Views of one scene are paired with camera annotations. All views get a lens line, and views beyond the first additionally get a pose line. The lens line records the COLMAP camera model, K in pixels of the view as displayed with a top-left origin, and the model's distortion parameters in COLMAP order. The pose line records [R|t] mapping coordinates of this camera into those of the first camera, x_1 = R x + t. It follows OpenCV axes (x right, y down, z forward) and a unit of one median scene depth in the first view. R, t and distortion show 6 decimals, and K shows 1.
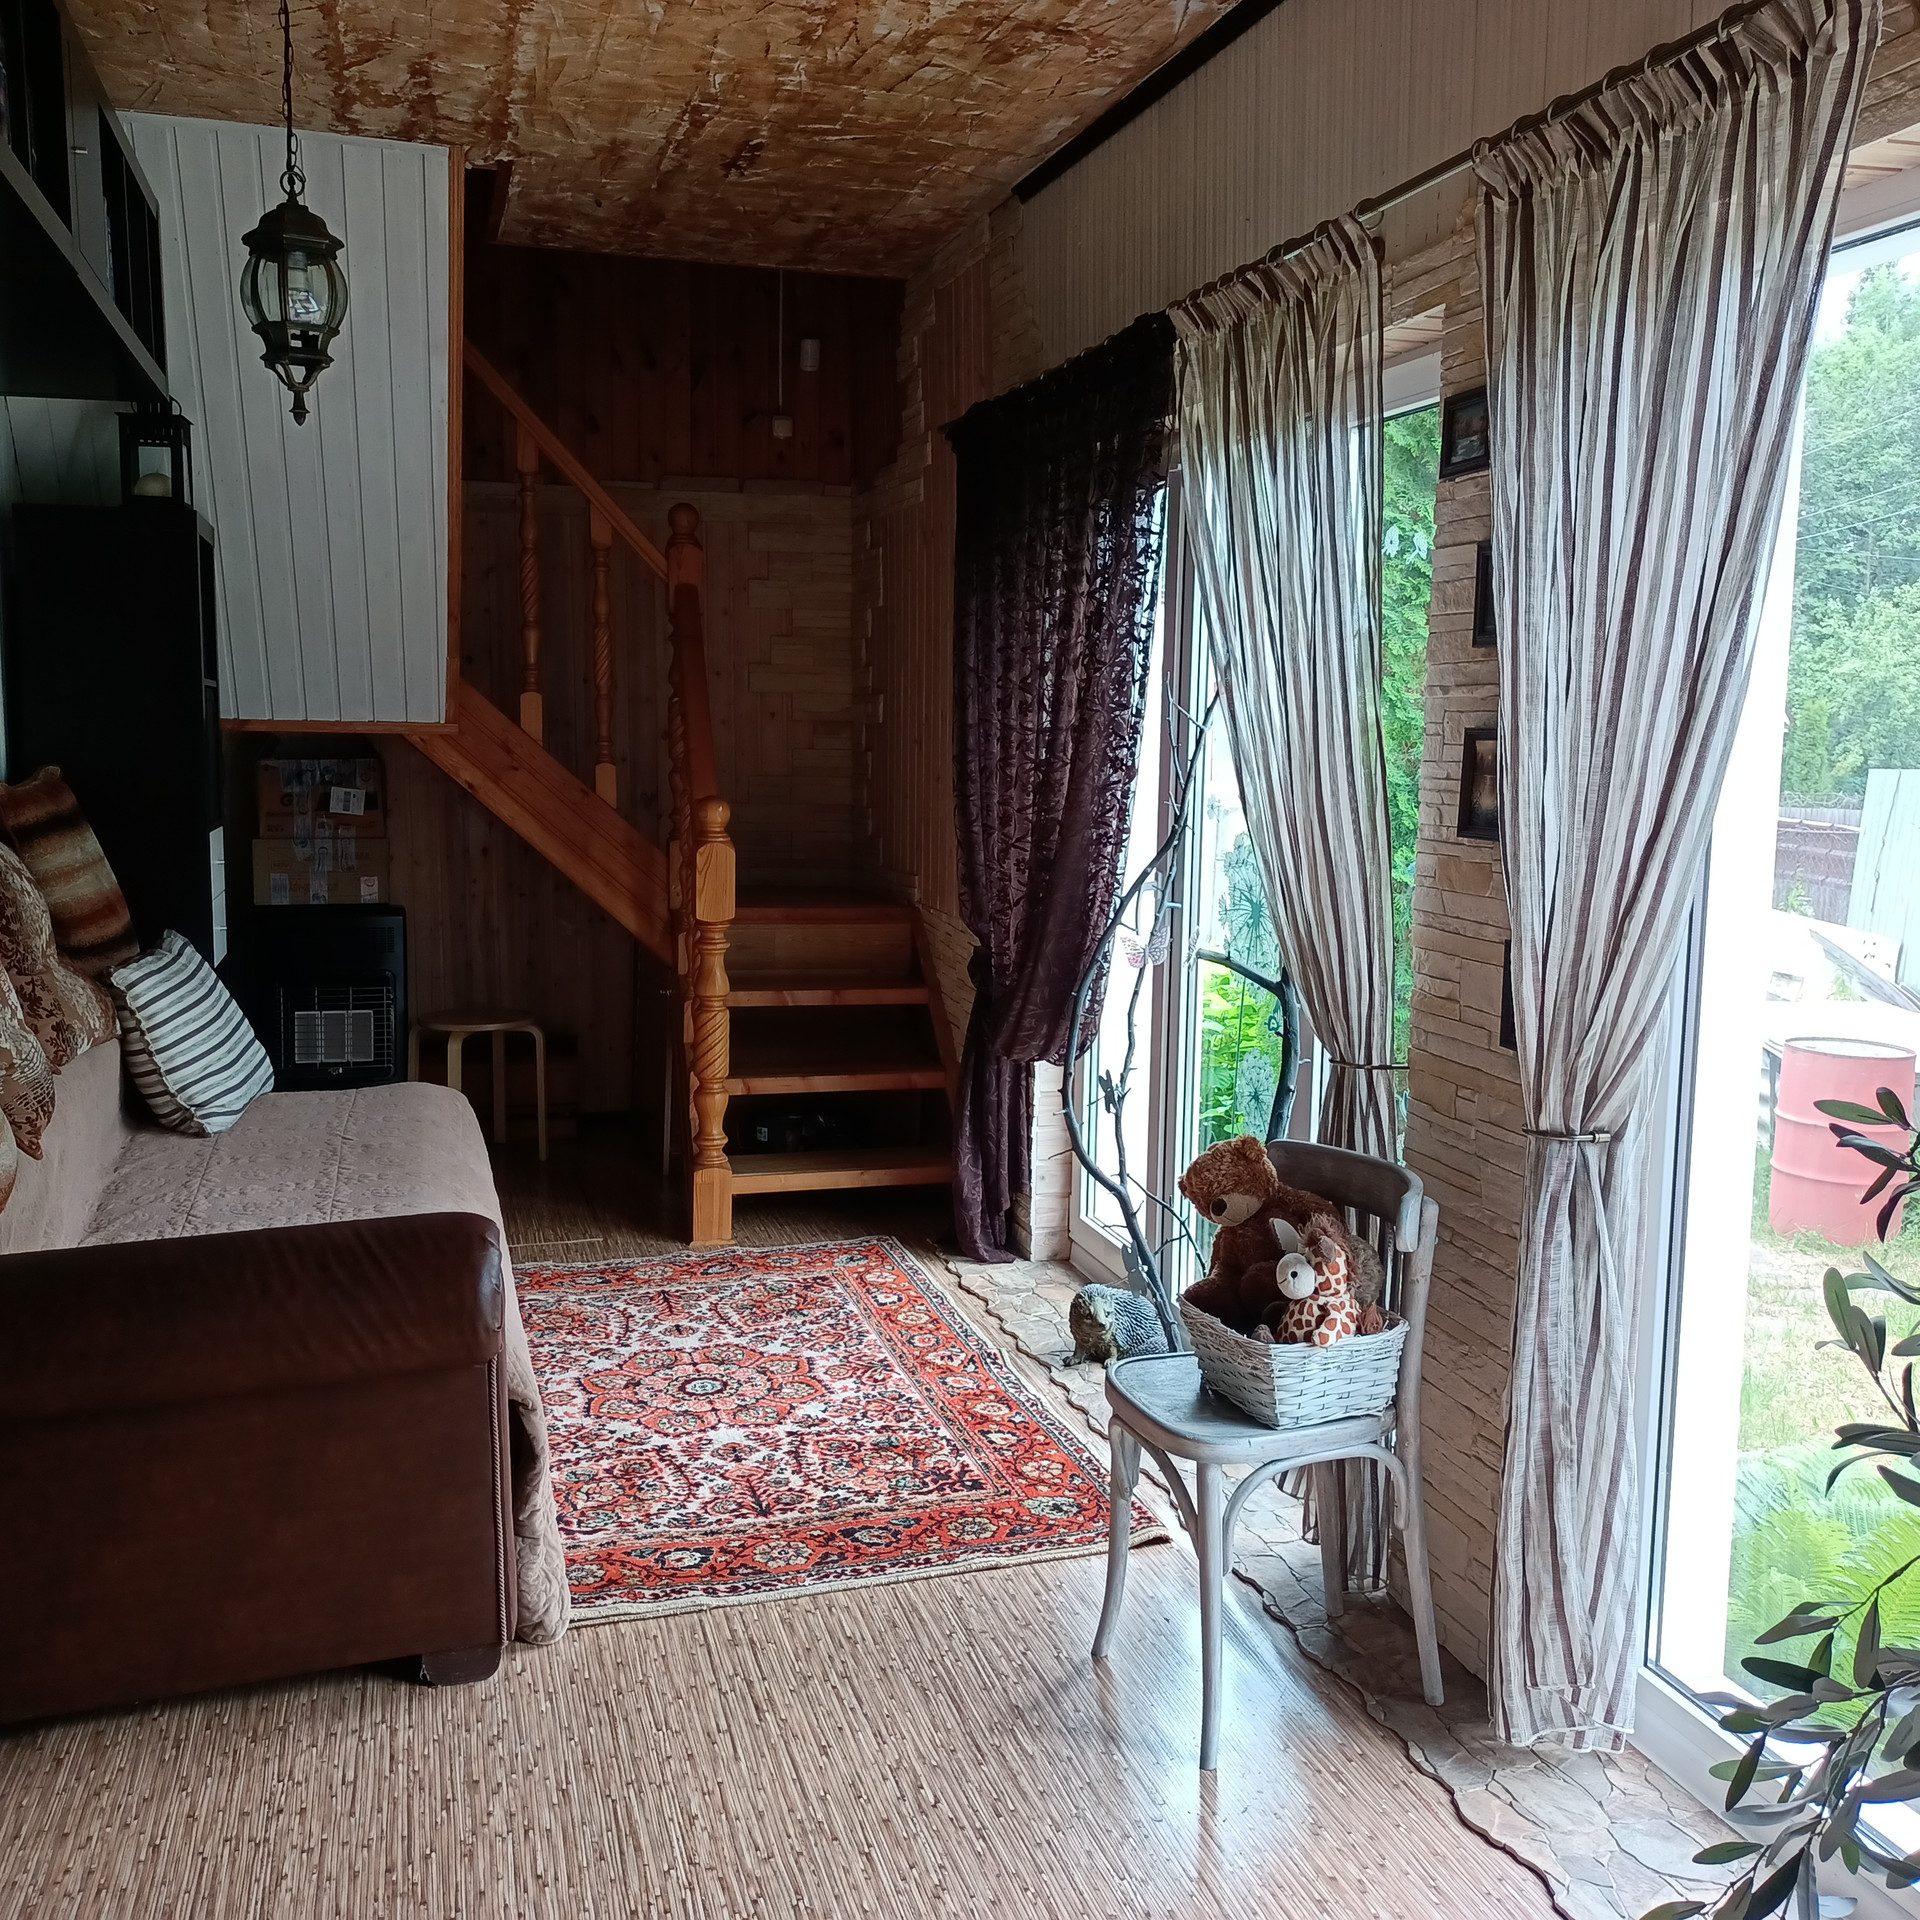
lens RADIAL K [[1879.0, 0, 963.4], [0, 1879.0, 954.6], [0, 0, 1]] dist [0.110929, -0.225453]
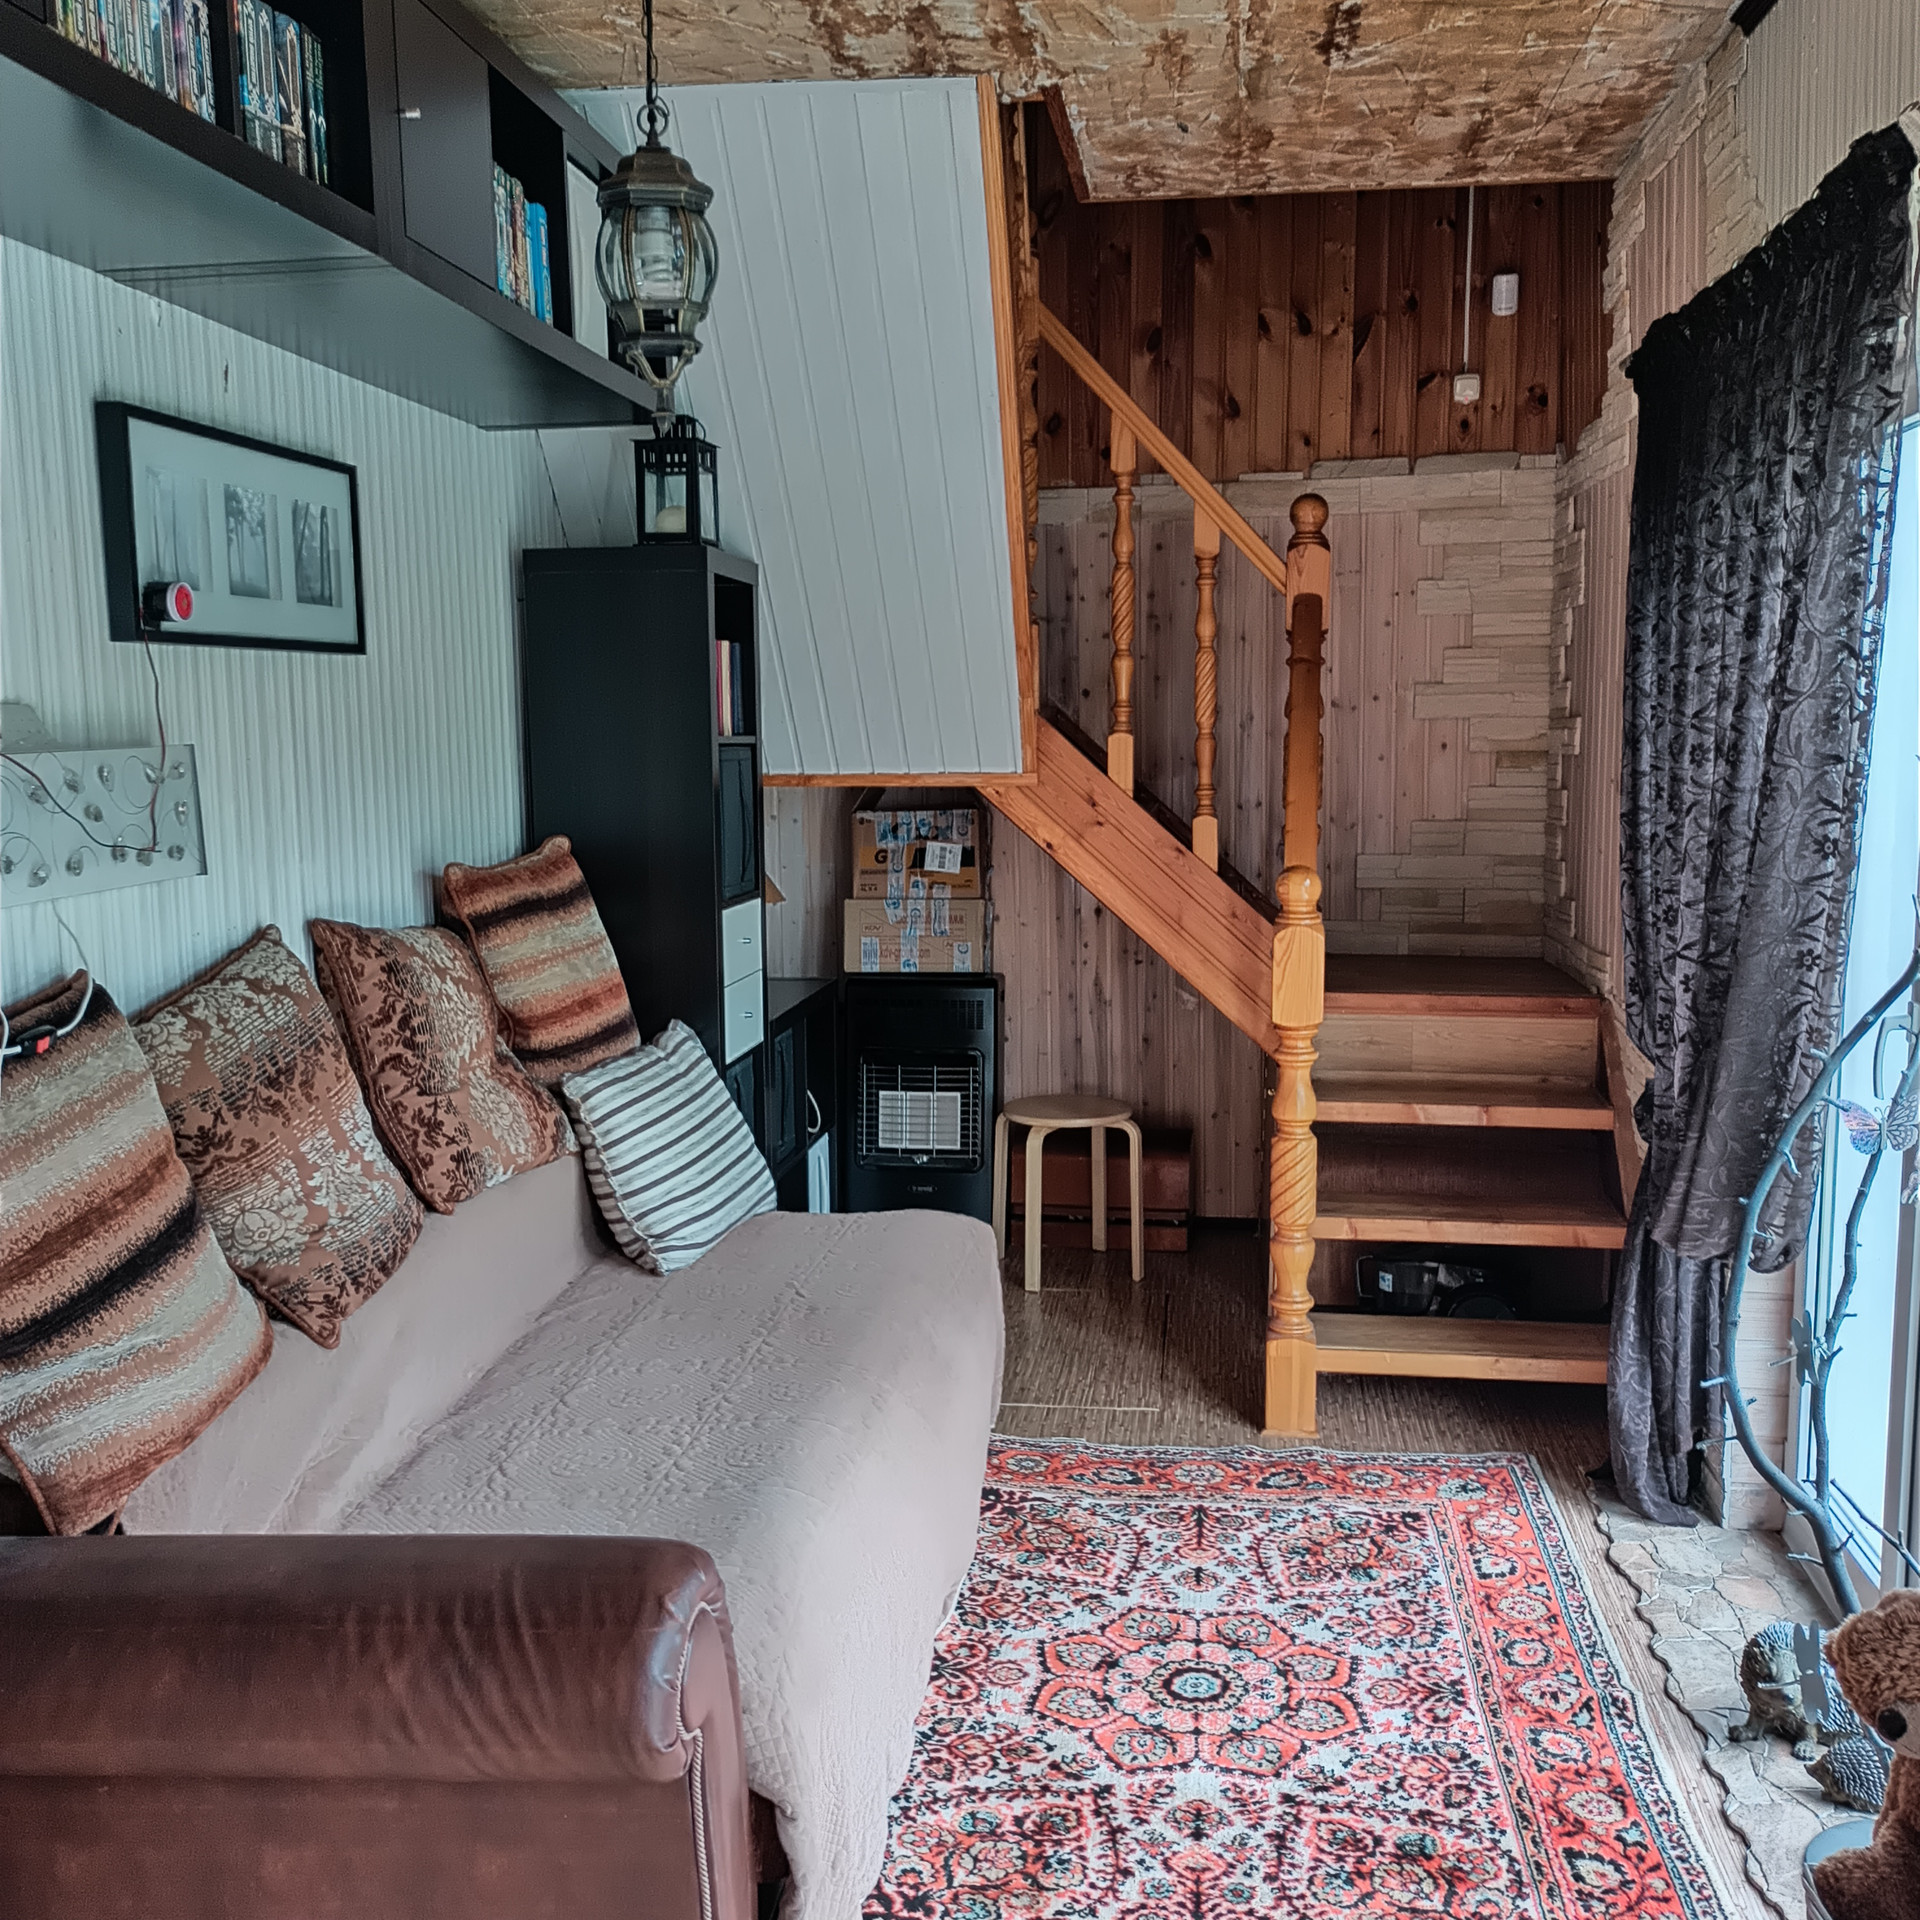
lens RADIAL K [[1894.3, 0, 986.1], [0, 1894.3, 955.4], [0, 0, 1]] dist [0.101744, -0.183969]
pose [[0.915561, 0.025891, -0.401344, 0.080383], [-0.026139, 0.999647, 0.004860, -0.058296], [0.401328, 0.006041, 0.915914, 0.277847]]
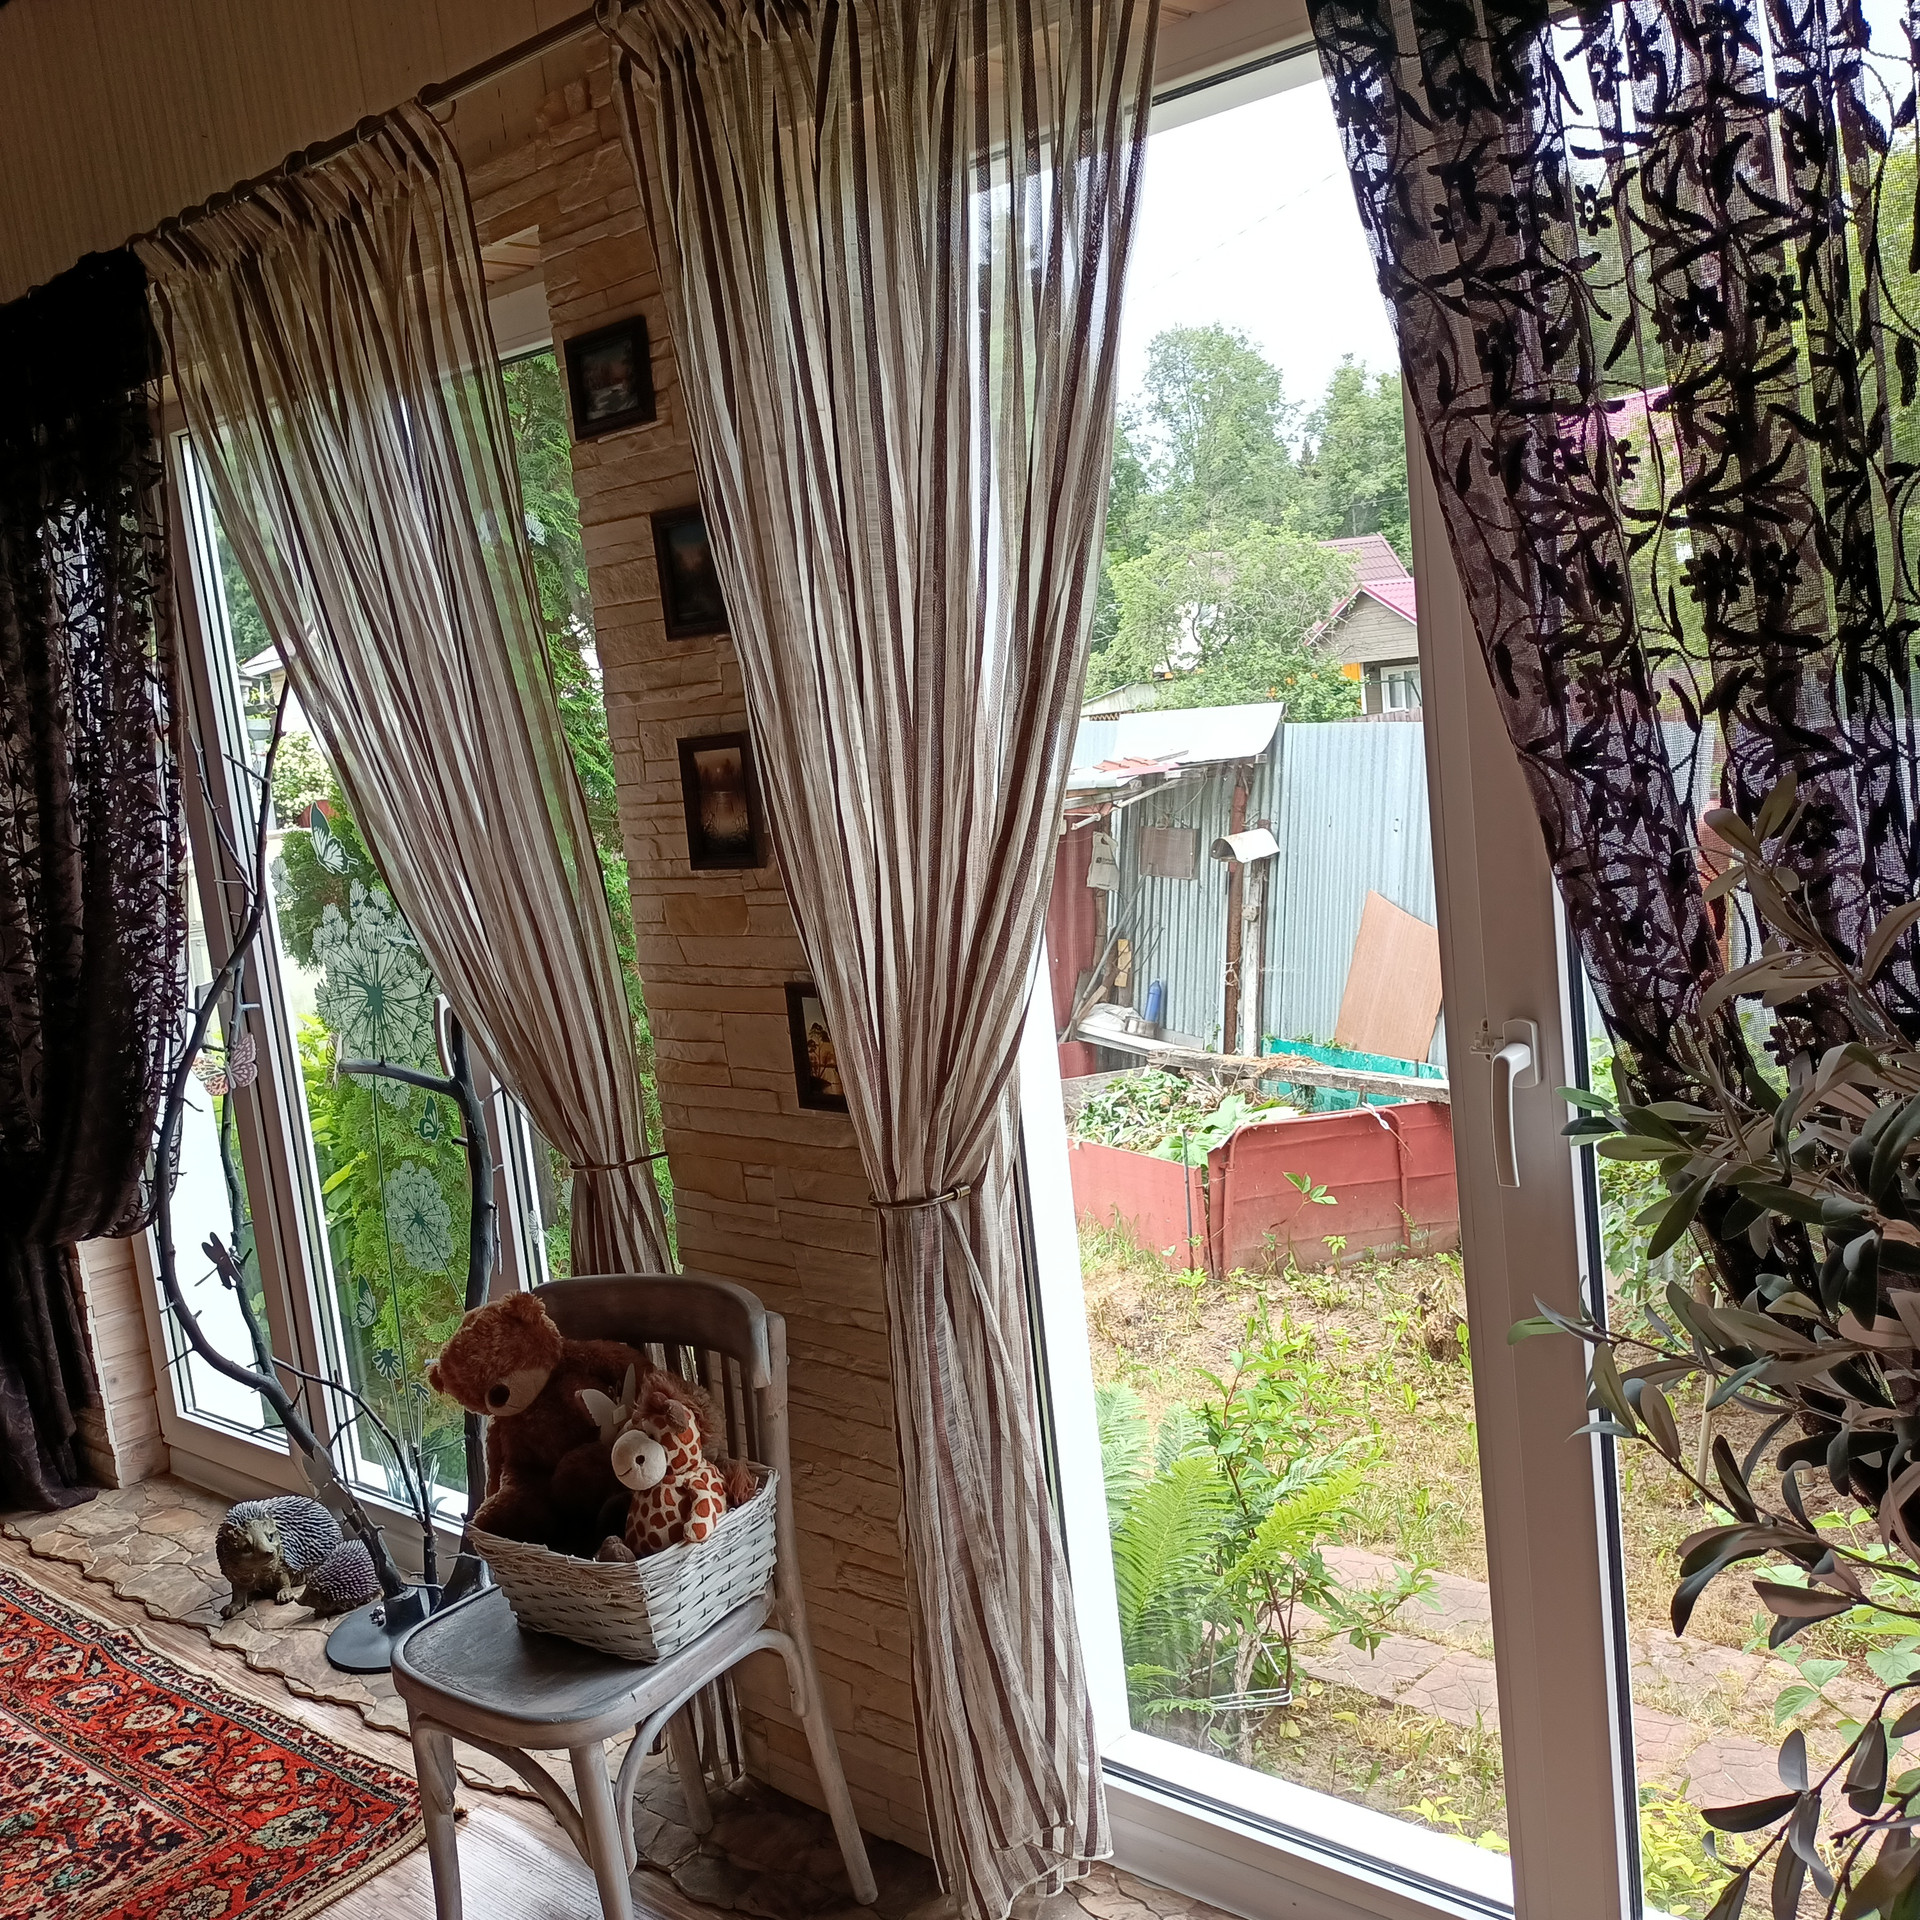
lens RADIAL K [[1886.7, 0, 940.1], [0, 1886.7, 953.8], [0, 0, 1]] dist [0.088347, -0.148114]
pose [[0.838277, -0.181664, 0.514092, -0.055020], [0.186861, 0.981483, 0.042131, -0.028606], [-0.512226, 0.060746, 0.856700, 0.168431]]
